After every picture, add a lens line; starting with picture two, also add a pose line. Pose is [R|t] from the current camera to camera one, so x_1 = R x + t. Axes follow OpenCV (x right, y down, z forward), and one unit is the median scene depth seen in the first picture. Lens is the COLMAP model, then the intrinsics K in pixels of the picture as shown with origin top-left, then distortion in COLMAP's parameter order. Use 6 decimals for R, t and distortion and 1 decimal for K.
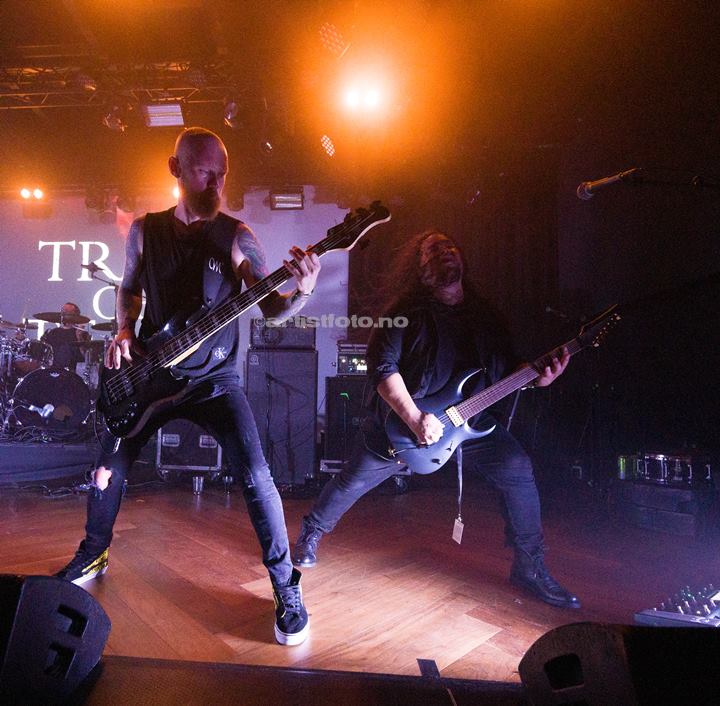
lens RADIAL K [[448.0, 0, 312.2], [0, 448.0, 361.7], [0, 0, 1]] dist [0.000642, -0.001094]
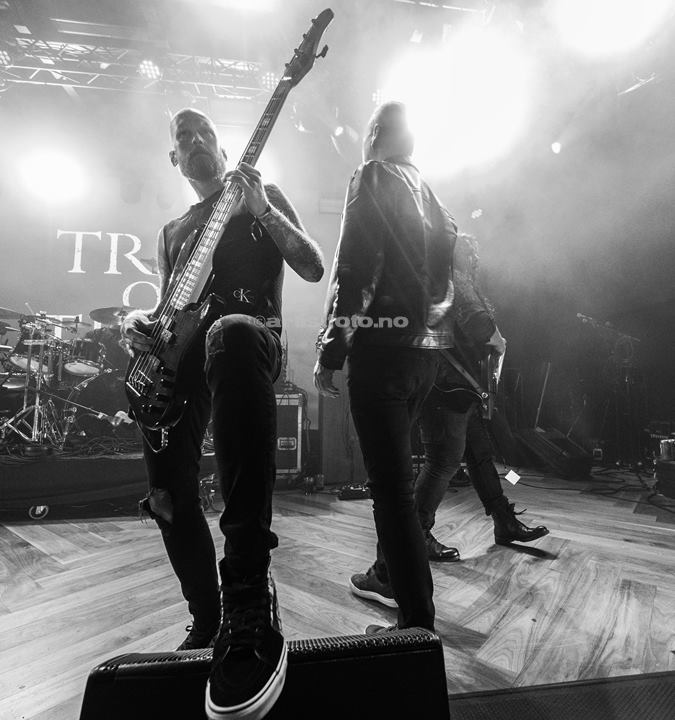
lens RADIAL K [[419.6, 0, 156.7], [0, 419.6, 325.9], [0, 0, 1]] dist [-0.000702, 0.000769]
pose [[0.976463, 0.005366, 0.215617, -0.672349], [0.002965, 0.999262, -0.038294, -0.042829], [-0.215663, 0.038032, 0.975727, 0.145947]]
